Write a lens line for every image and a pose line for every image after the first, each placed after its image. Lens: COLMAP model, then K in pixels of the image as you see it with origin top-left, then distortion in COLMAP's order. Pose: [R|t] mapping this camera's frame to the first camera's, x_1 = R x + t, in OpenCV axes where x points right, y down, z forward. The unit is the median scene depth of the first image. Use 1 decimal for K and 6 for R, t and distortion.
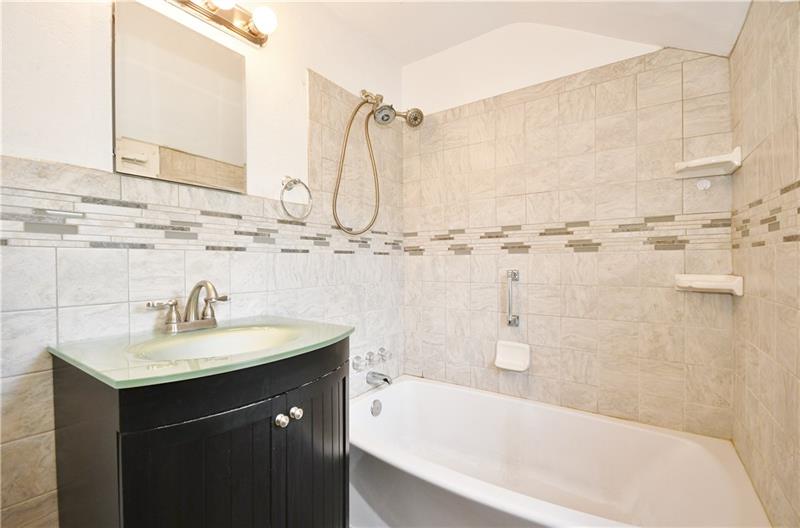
lens RADIAL K [[354.5, 0, 400.0], [0, 354.5, 267.8], [0, 0, 1]] dist [-0.000877, -0.003249]
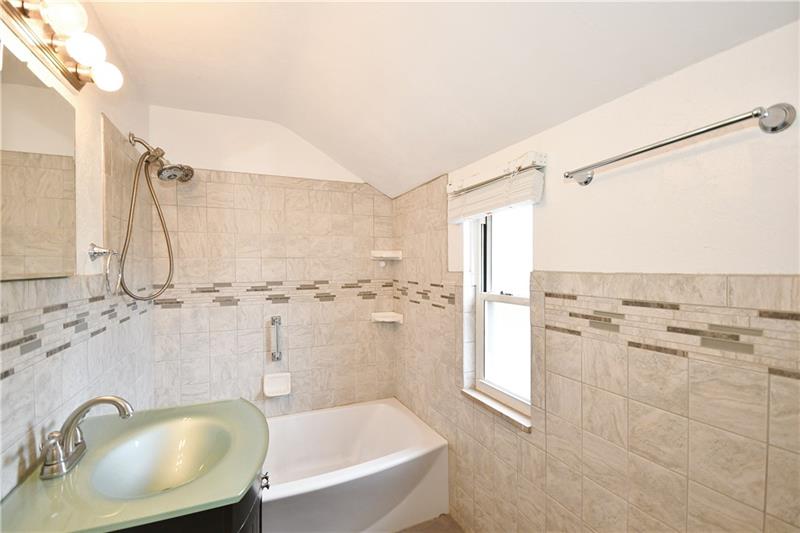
lens RADIAL K [[354.5, 0, 396.6], [0, 354.5, 267.2], [0, 0, 1]] dist [-0.000877, -0.003249]
pose [[0.525298, -0.000092, 0.850918, -0.561702], [0.008433, 0.999951, -0.005097, -0.168400], [-0.850876, 0.009853, 0.525273, -0.036627]]
